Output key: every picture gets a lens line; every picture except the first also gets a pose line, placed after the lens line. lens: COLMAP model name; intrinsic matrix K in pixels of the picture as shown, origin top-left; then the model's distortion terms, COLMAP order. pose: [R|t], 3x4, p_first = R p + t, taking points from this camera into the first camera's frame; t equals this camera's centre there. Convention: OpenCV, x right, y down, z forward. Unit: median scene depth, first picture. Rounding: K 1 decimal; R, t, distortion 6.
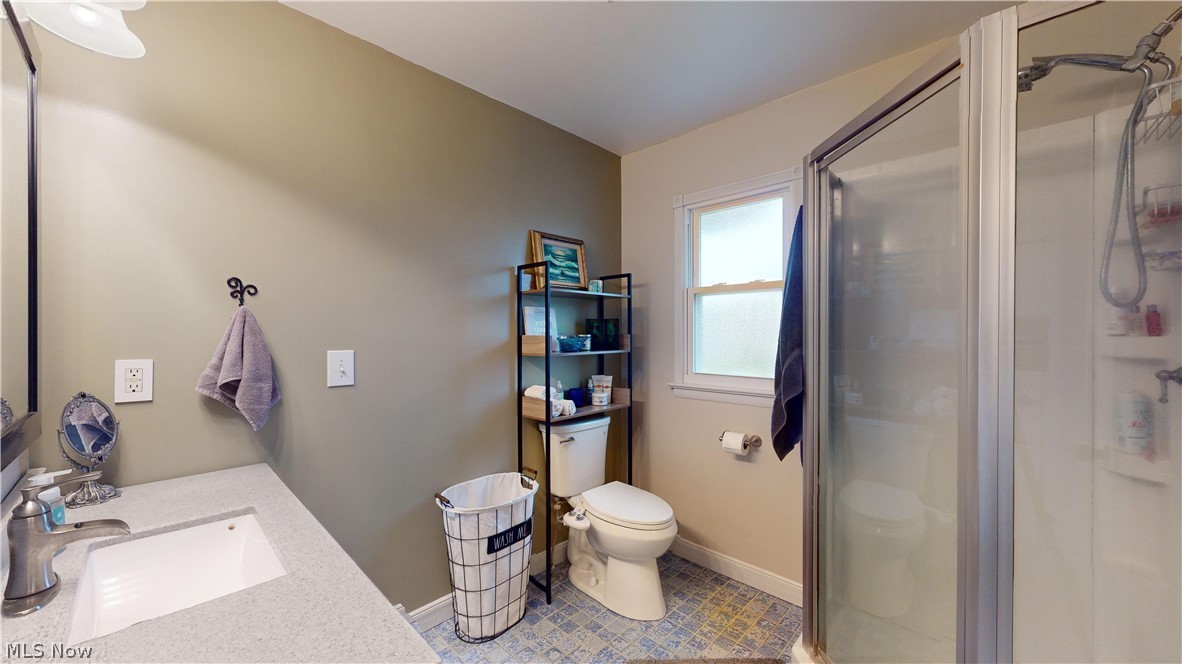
lens RADIAL K [[437.0, 0, 587.3], [0, 437.0, 332.8], [0, 0, 1]] dist [-0.000897, -0.000047]
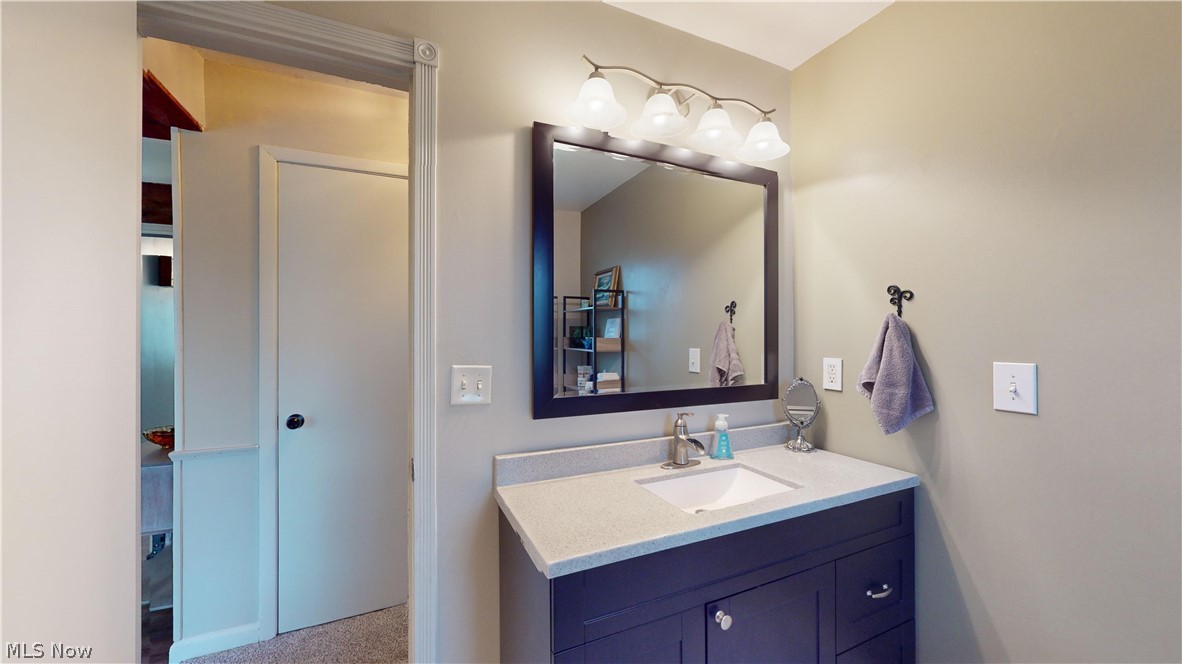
lens RADIAL K [[437.0, 0, 589.5], [0, 437.0, 336.4], [0, 0, 1]] dist [-0.000897, -0.000047]
pose [[-0.355448, 0.007178, -0.934668, 0.427590], [0.011189, 0.999932, 0.003424, -0.015977], [0.934629, -0.009241, -0.355504, 0.695977]]
